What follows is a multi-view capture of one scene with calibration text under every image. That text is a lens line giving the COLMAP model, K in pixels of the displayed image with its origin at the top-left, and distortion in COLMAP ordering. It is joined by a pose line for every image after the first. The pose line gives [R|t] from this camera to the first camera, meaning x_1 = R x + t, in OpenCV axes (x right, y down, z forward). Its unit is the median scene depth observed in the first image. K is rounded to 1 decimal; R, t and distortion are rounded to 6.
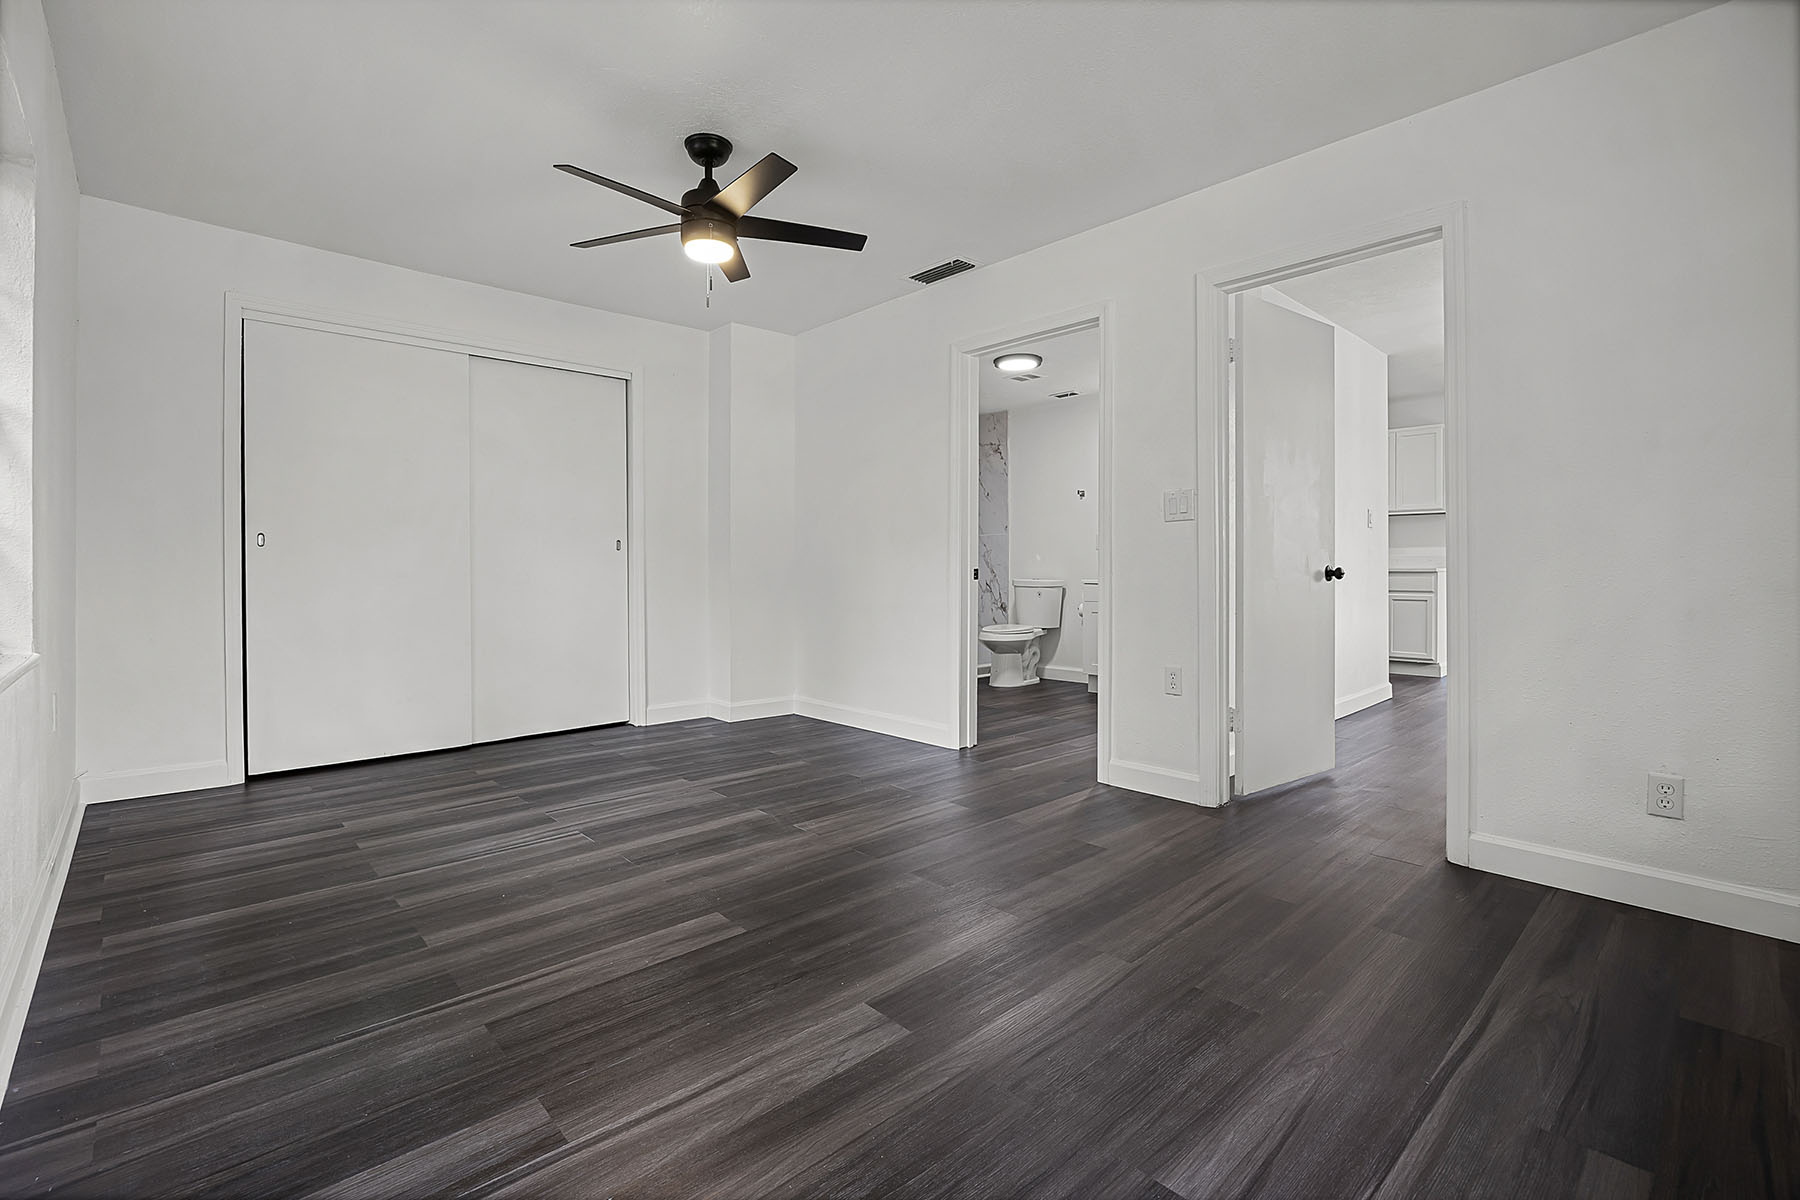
lens RADIAL K [[794.8, 0, 897.5], [0, 794.8, 572.0], [0, 0, 1]] dist [-0.007279, -0.000227]
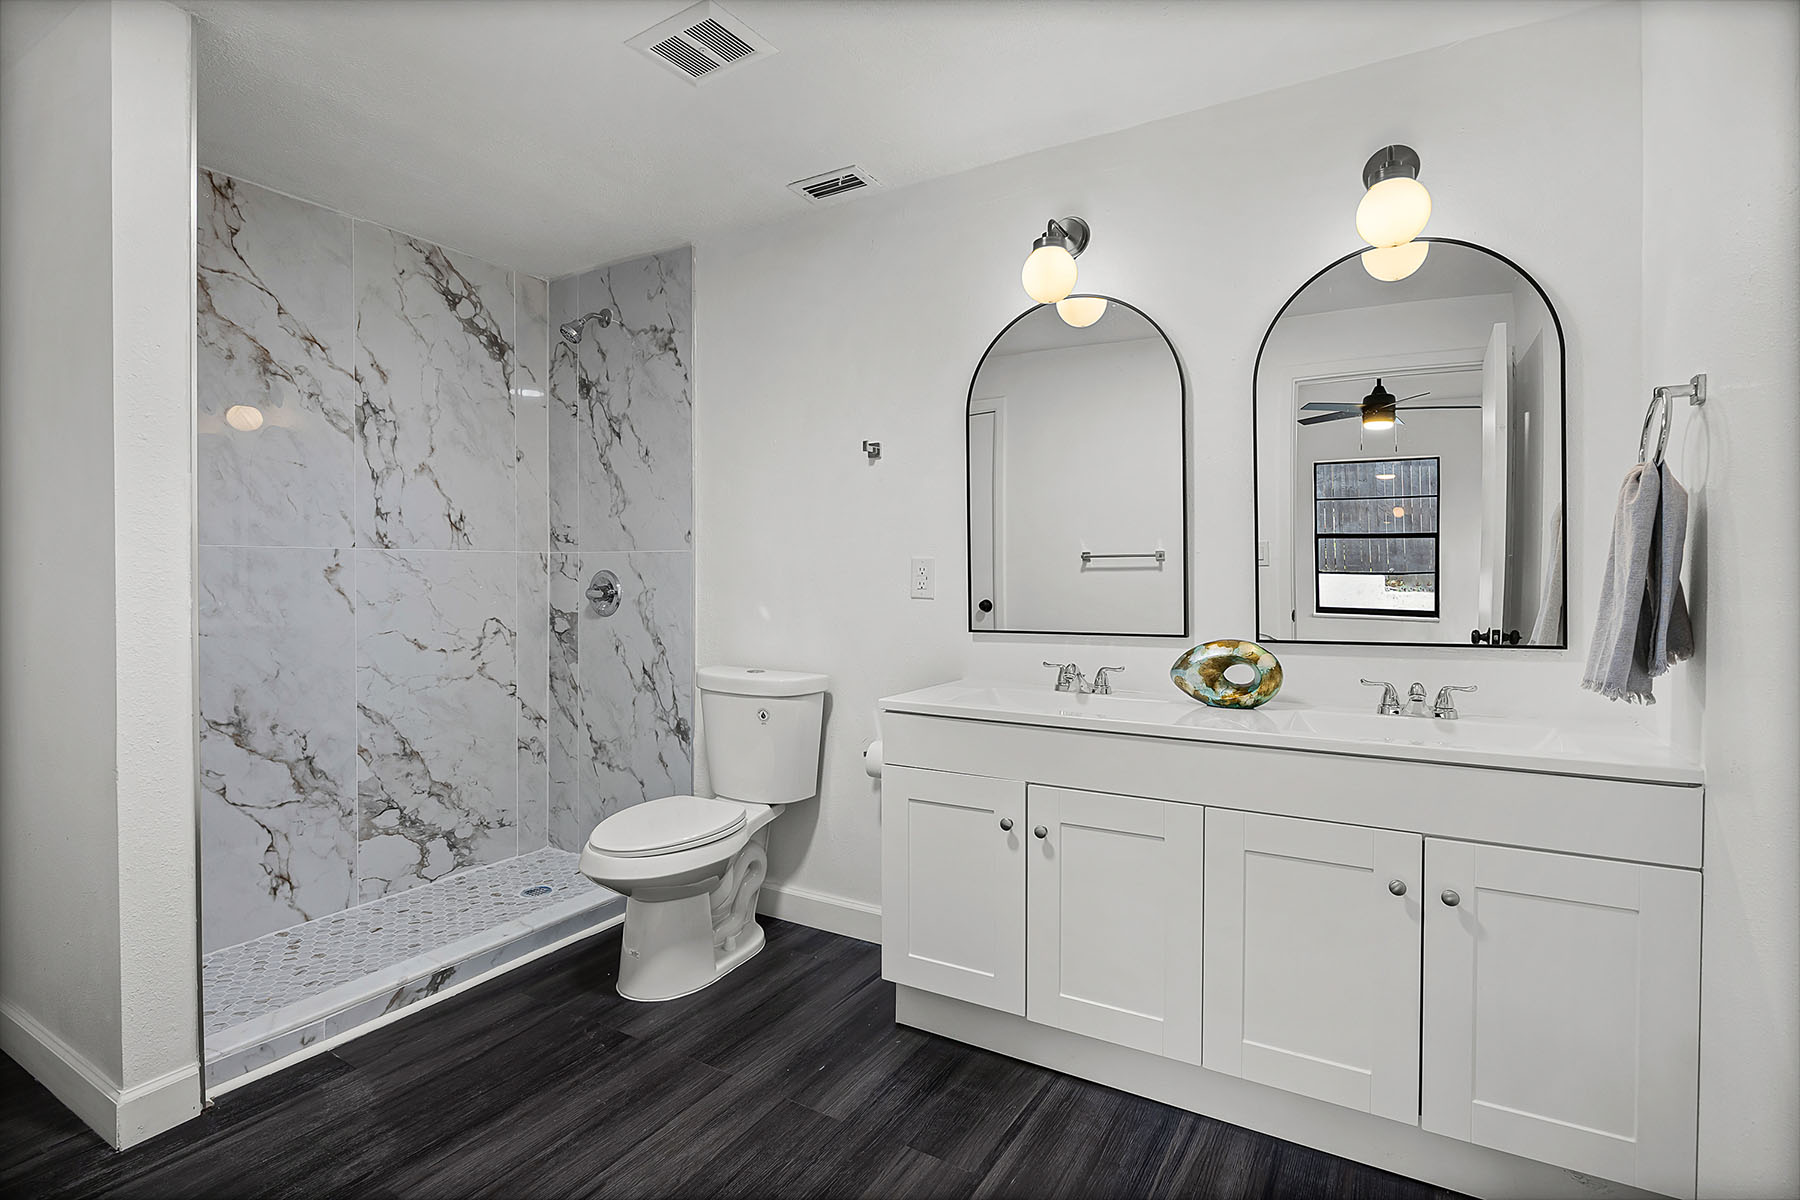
lens RADIAL K [[901.3, 0, 899.7], [0, 901.3, 594.8], [0, 0, 1]] dist [-0.001806, -0.000094]
pose [[0.959759, -0.002127, 0.280818, 0.119418], [-0.000880, 0.999944, 0.010580, -0.032470], [-0.280825, -0.010401, 0.959703, 0.568113]]
